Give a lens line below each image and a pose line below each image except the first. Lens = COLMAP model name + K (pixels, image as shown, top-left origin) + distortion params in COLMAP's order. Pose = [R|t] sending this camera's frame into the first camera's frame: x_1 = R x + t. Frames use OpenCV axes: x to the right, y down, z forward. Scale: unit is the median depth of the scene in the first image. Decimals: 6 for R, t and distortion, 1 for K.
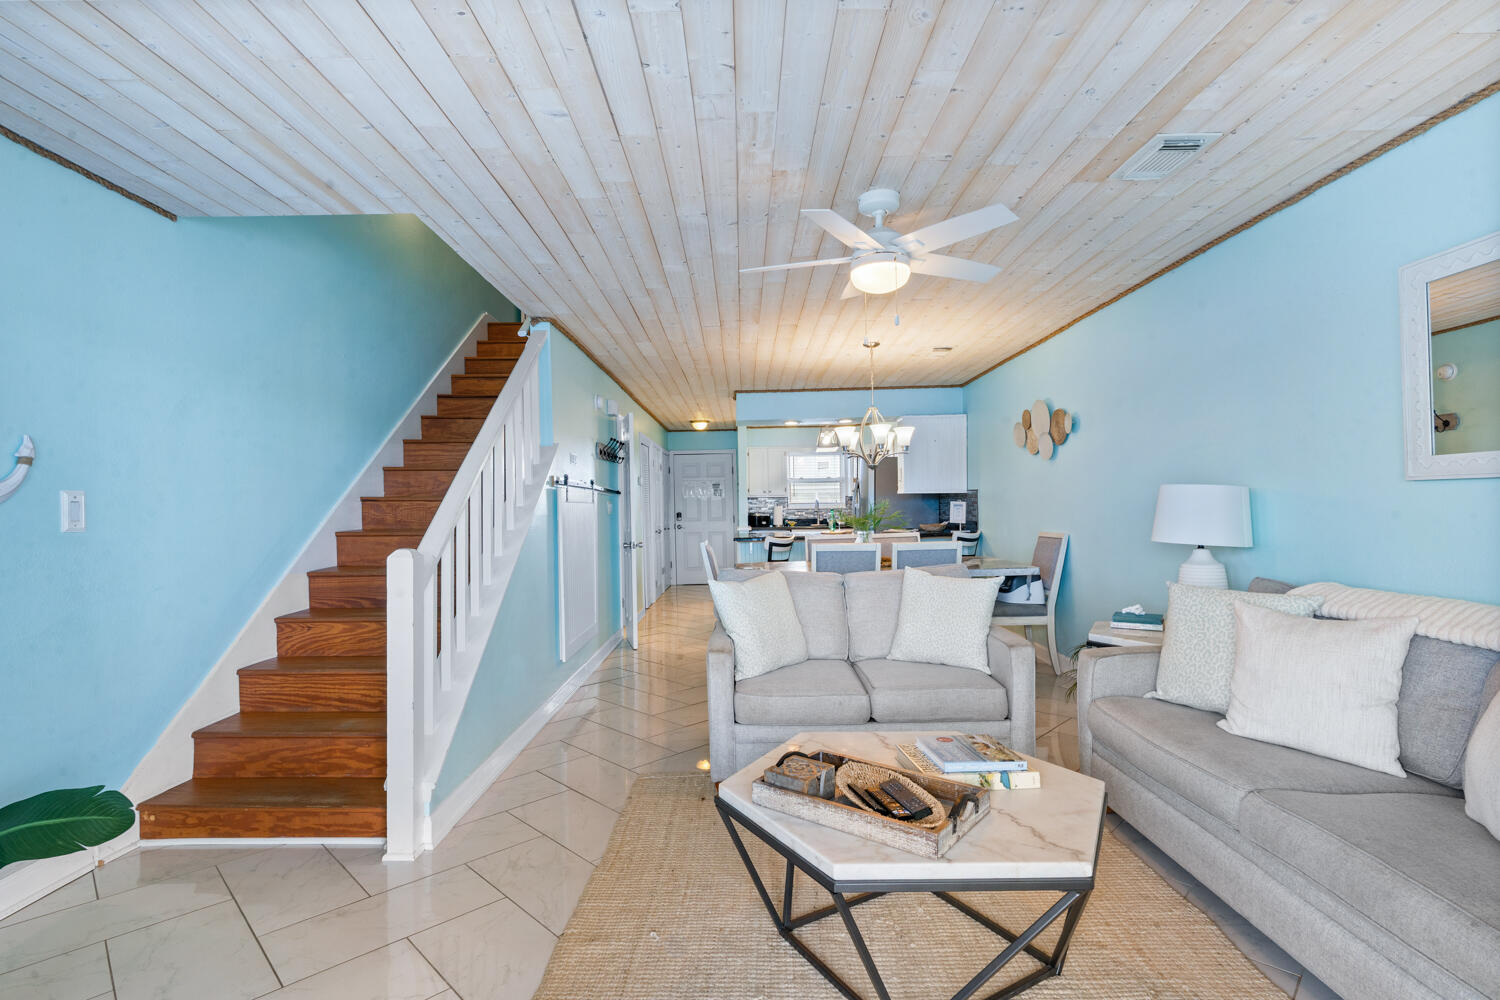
lens RADIAL K [[713.1, 0, 749.0], [0, 713.1, 507.5], [0, 0, 1]] dist [-0.003828, -0.000696]
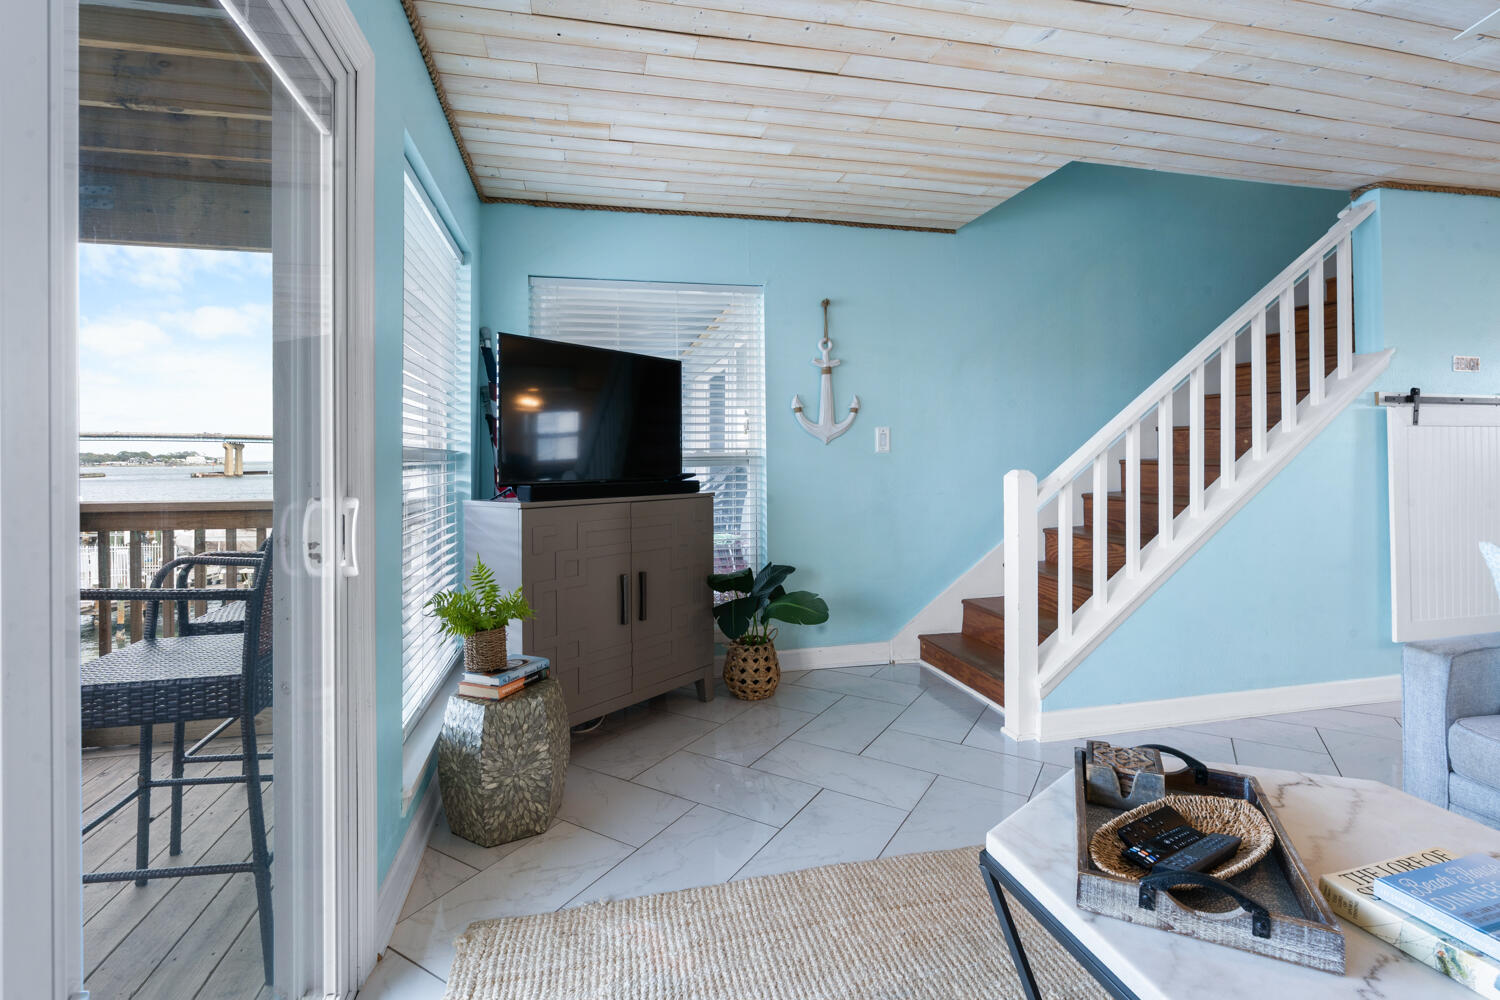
lens RADIAL K [[700.1, 0, 734.2], [0, 700.1, 455.2], [0, 0, 1]] dist [-0.006569, 0.001104]
pose [[0.218679, 0.009708, -0.975749, 0.486356], [0.003835, 0.999934, 0.010808, 0.019667], [0.975789, -0.006106, 0.218627, 0.290096]]
